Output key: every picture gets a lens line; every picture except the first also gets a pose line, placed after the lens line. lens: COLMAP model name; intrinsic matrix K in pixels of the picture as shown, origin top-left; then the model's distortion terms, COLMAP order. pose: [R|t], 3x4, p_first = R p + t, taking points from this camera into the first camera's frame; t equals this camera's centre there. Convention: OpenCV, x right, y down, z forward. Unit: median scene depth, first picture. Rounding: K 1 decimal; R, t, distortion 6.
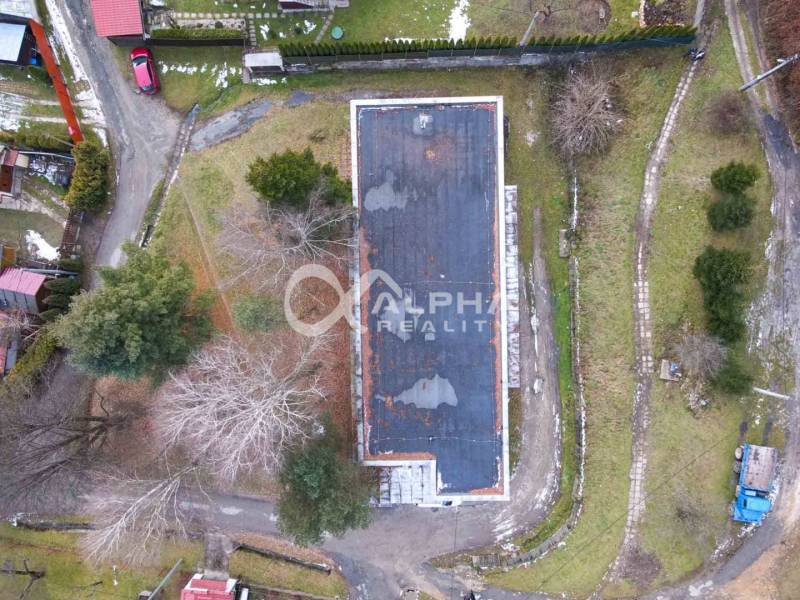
lens RADIAL K [[572.7, 0, 400.0], [0, 572.7, 300.0], [0, 0, 1]] dist [0.020014, 0.009797]
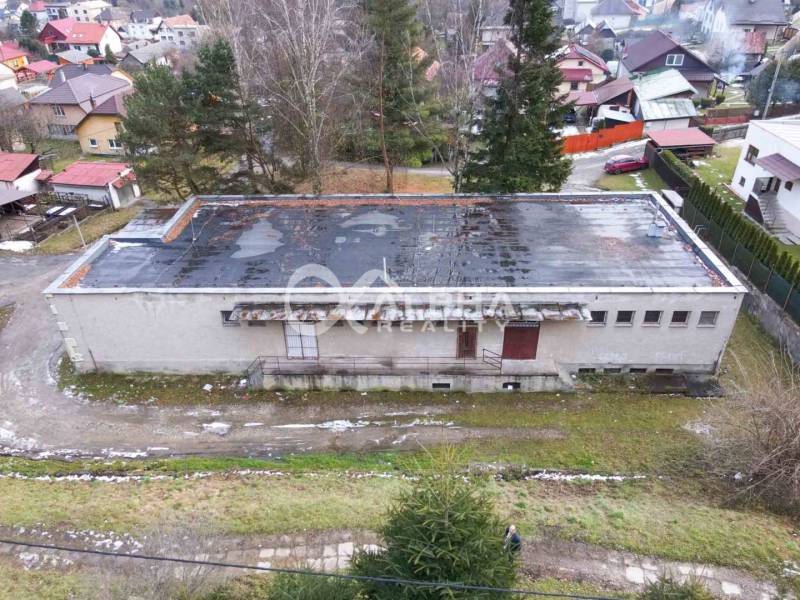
lens RADIAL K [[572.7, 0, 400.0], [0, 572.7, 300.0], [0, 0, 1]] dist [0.020014, 0.009797]
pose [[-0.054108, 0.560926, -0.826096, 0.592376], [-0.998533, -0.031904, 0.043740, -0.034836], [-0.001821, 0.827251, 0.561829, 0.611268]]
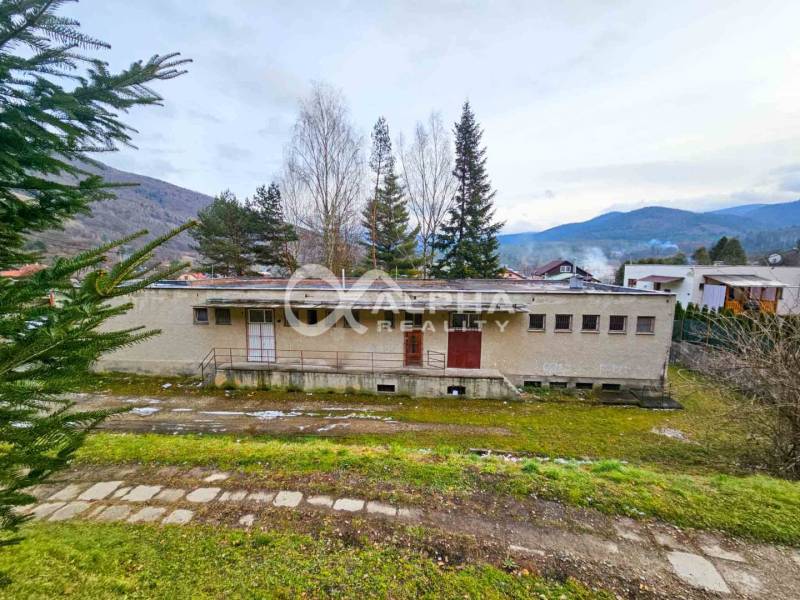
lens RADIAL K [[323.2, 0, 402.4], [0, 323.2, 303.3], [0, 0, 1]] dist [0.000710, -0.000206]
pose [[-0.107501, 0.163300, -0.980702, 0.472161], [-0.993886, -0.042651, 0.101844, -0.096051], [-0.025197, 0.985654, 0.166886, 0.853485]]
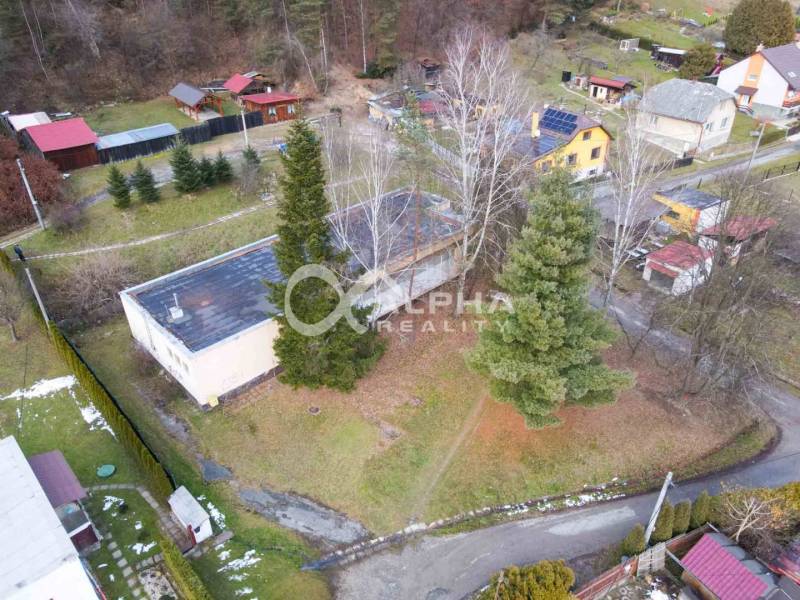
lens RADIAL K [[586.4, 0, 400.0], [0, 586.4, 300.0], [0, 0, 1]] dist [0.032206, -0.003442]
pose [[-0.673970, -0.364353, 0.642660, -0.731635], [0.737287, -0.386612, 0.554020, -0.507801], [0.046601, 0.847218, 0.529198, 0.437232]]
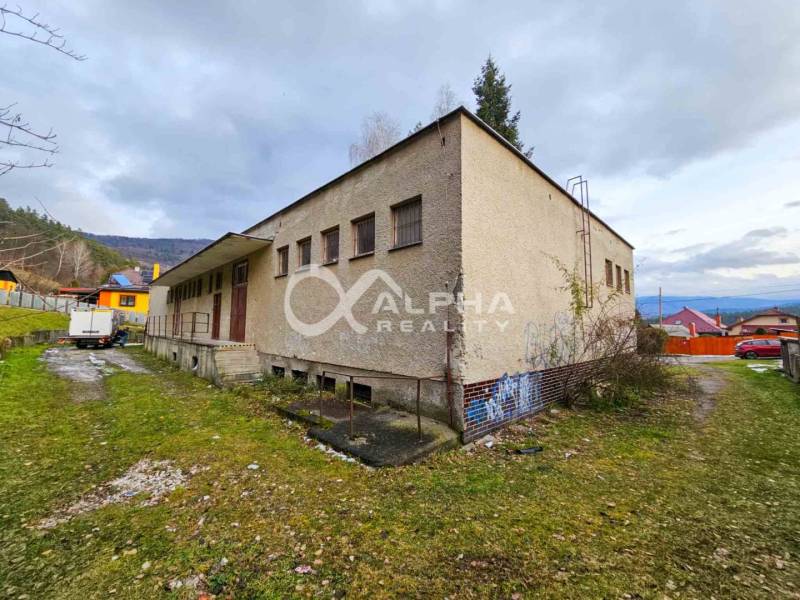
lens RADIAL K [[323.2, 0, 402.4], [0, 323.2, 303.3], [0, 0, 1]] dist [0.000710, -0.000206]
pose [[-0.732936, -0.022729, -0.679917, 0.231105], [-0.680295, 0.027218, 0.732433, -0.373152], [0.001859, 0.999371, -0.035411, 0.950396]]
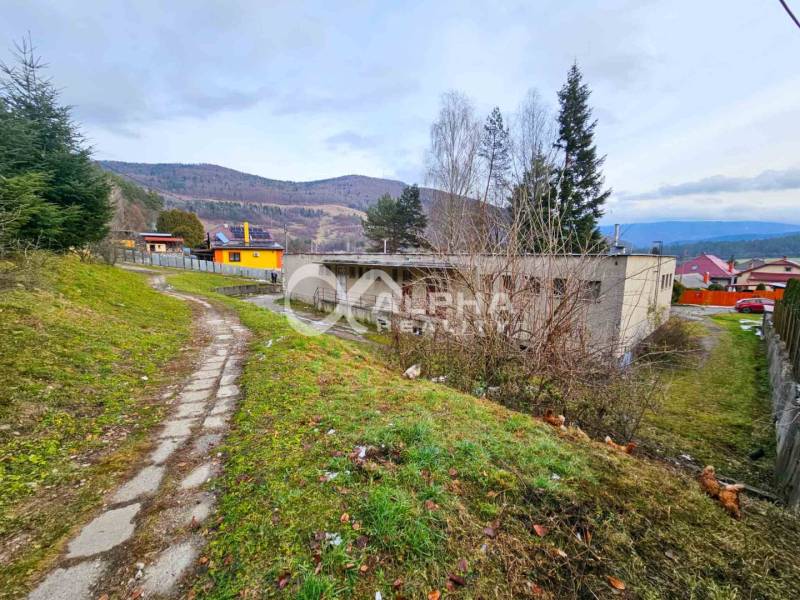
lens RADIAL K [[326.4, 0, 400.0], [0, 326.4, 300.0], [0, 0, 1]] dist [-0.000176, -0.000065]
pose [[-0.746299, 0.122507, -0.654240, 0.451131], [-0.665593, -0.130090, 0.734890, -0.386857], [0.004919, 0.983905, 0.178626, 0.876768]]
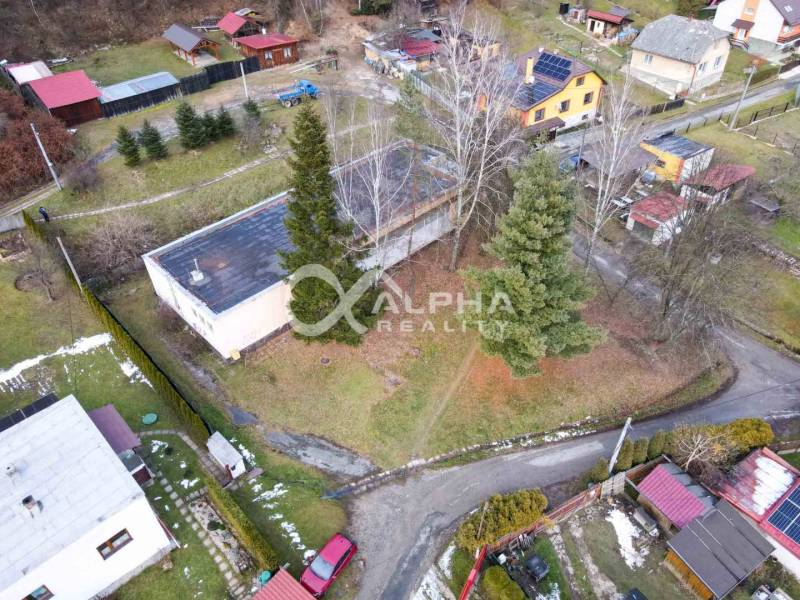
lens RADIAL K [[586.4, 0, 400.0], [0, 586.4, 300.0], [0, 0, 1]] dist [0.032206, -0.003442]
pose [[-0.682040, -0.436892, 0.586470, -0.760775], [0.729136, -0.468098, 0.499245, -0.532511], [0.056410, 0.768121, 0.637815, 0.336787]]
